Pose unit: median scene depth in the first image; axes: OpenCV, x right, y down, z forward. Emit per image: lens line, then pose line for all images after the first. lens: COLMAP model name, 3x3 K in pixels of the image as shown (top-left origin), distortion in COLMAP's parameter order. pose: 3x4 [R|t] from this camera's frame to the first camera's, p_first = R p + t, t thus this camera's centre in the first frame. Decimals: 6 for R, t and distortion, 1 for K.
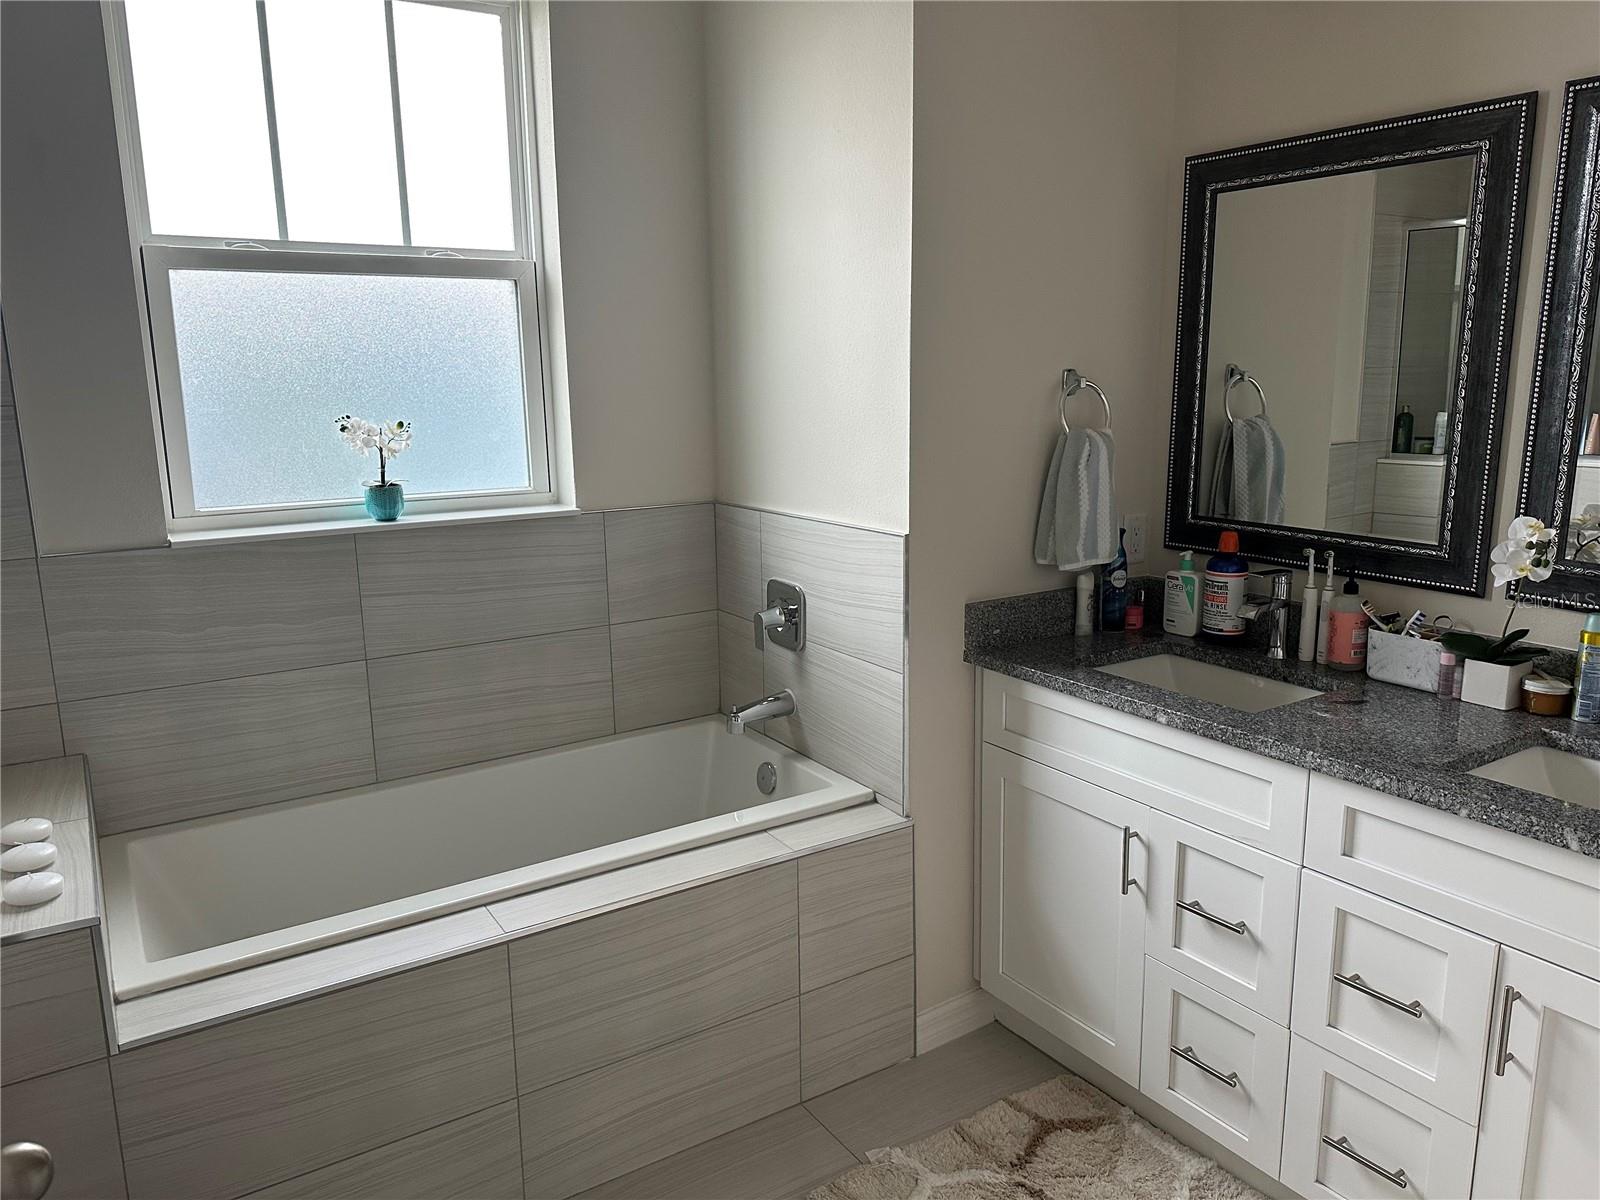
lens RADIAL K [[1124.3, 0, 804.4], [0, 1124.3, 599.6], [0, 0, 1]] dist [0.056319, -0.064989]
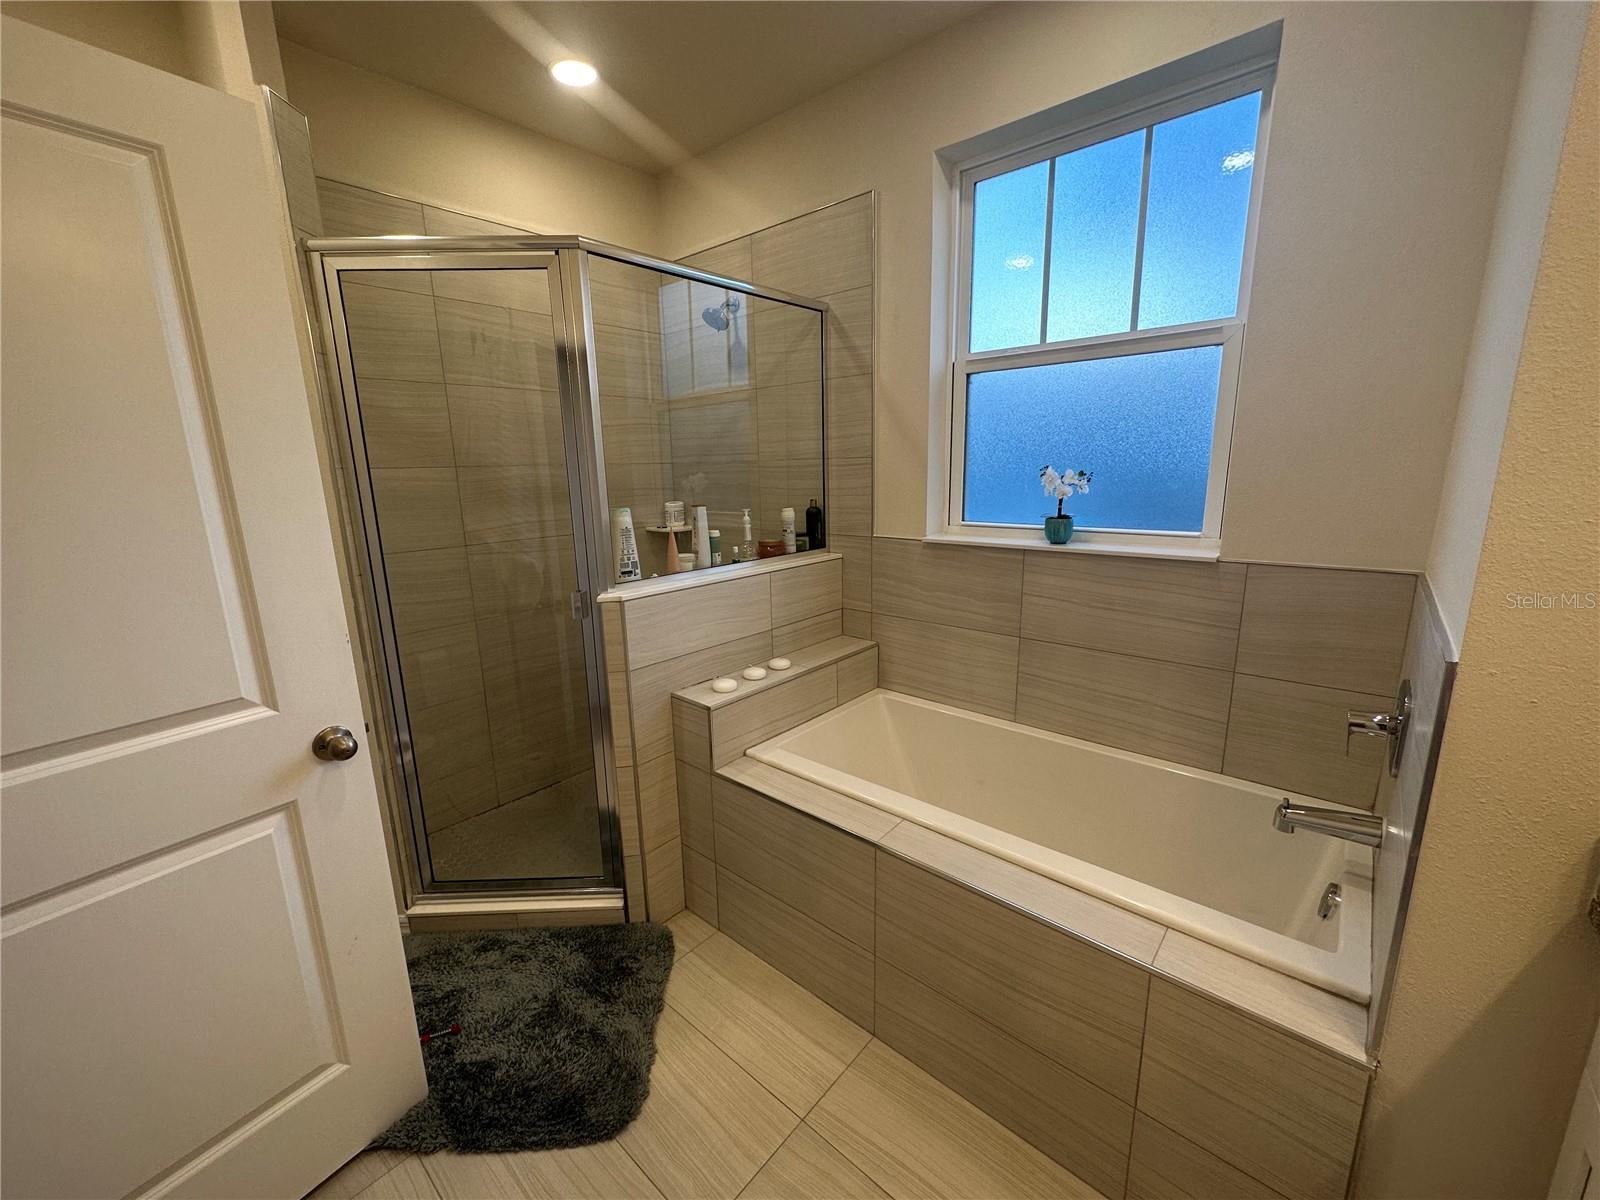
lens RADIAL K [[641.6, 0, 800.0], [0, 641.6, 600.0], [0, 0, 1]] dist [-0.000187, -0.000029]
pose [[0.274979, 0.209495, -0.938349, 0.290673], [-0.170378, 0.971143, 0.166888, -0.081648], [0.946233, 0.113984, 0.302737, 0.488780]]
